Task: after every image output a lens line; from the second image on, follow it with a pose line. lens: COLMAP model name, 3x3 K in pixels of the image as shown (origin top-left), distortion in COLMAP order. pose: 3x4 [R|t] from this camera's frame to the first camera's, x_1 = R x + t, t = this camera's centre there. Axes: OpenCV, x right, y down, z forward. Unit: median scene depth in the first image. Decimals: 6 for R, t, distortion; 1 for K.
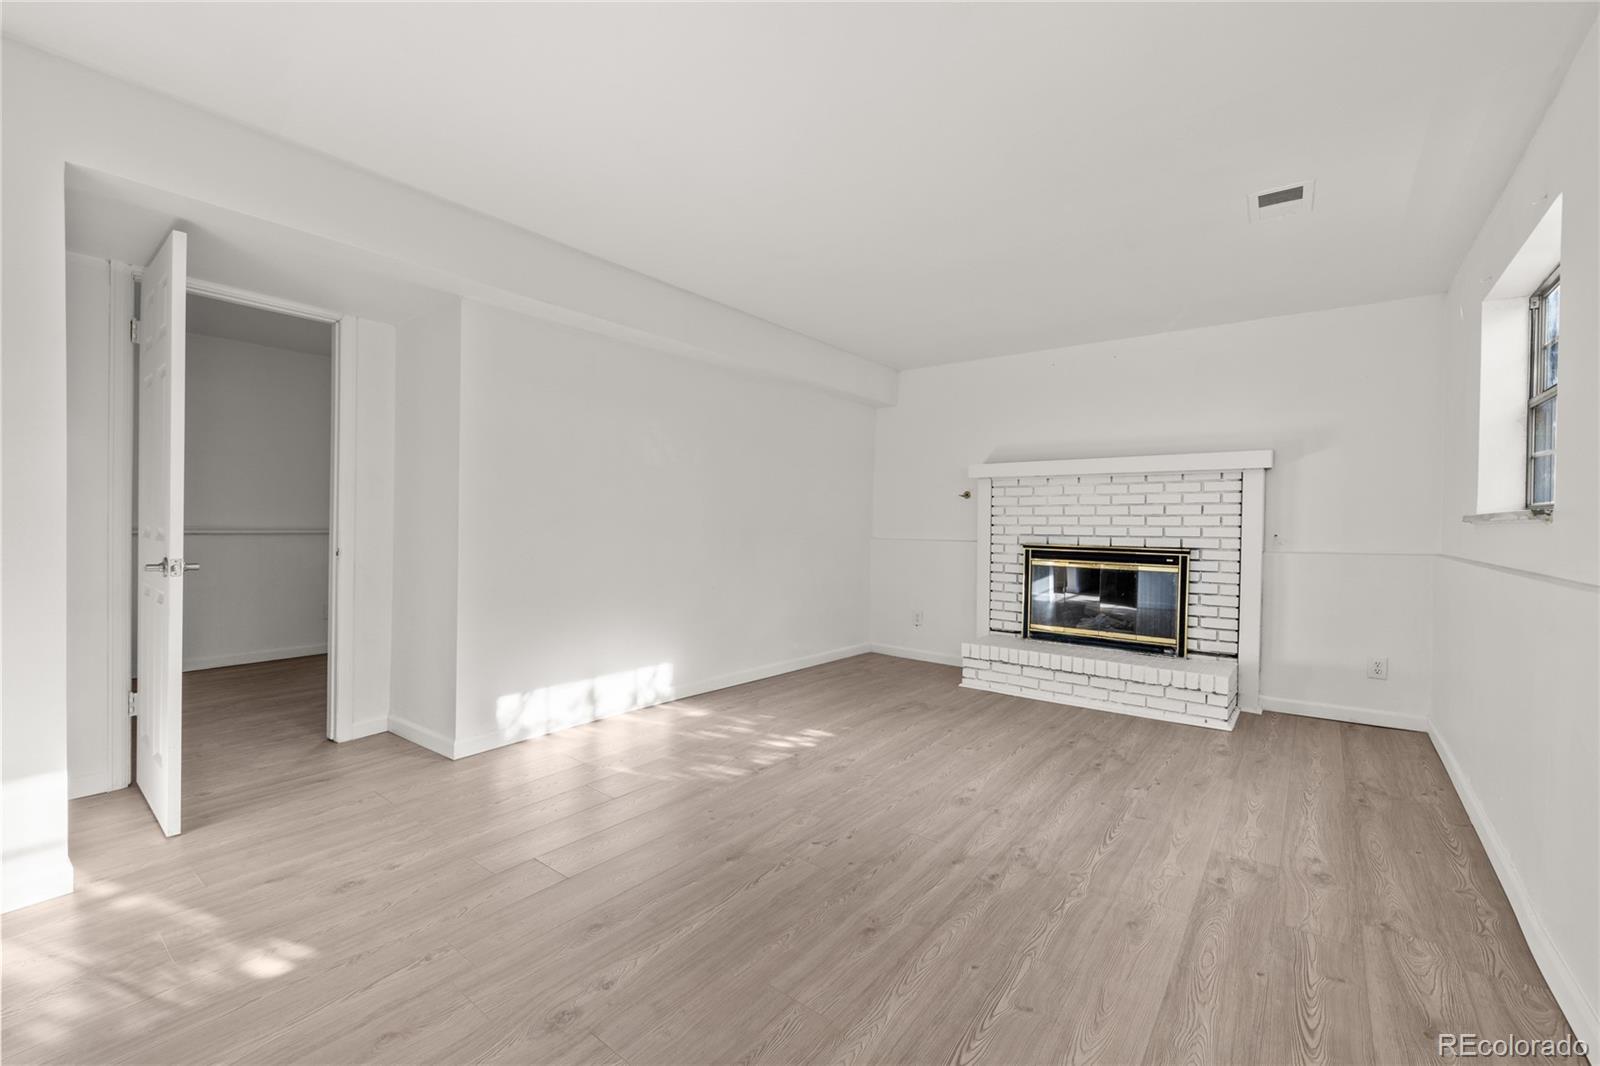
lens RADIAL K [[668.6, 0, 806.2], [0, 668.6, 530.9], [0, 0, 1]] dist [-0.003884, 0.002169]
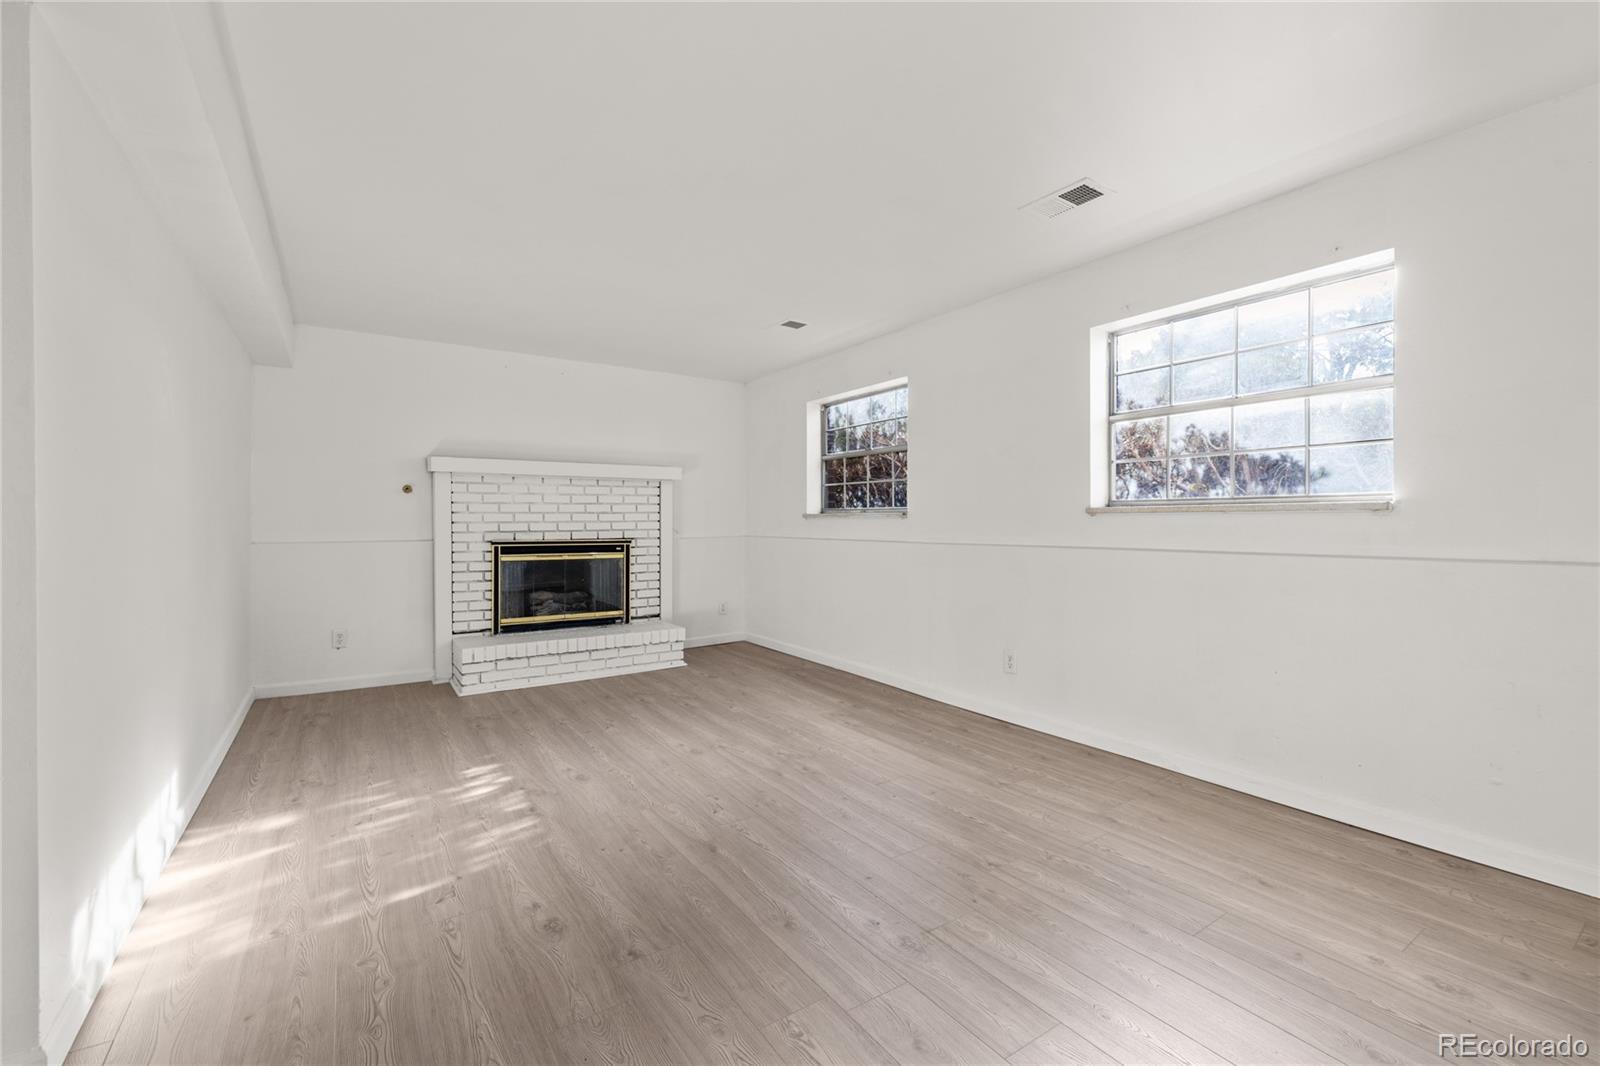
lens RADIAL K [[668.6, 0, 796.4], [0, 668.6, 526.8], [0, 0, 1]] dist [-0.003884, 0.002169]
pose [[0.312533, -0.021438, 0.949665, -0.549646], [0.014224, 0.999739, 0.017887, -0.014861], [-0.949800, 0.007918, 0.312757, 0.287437]]
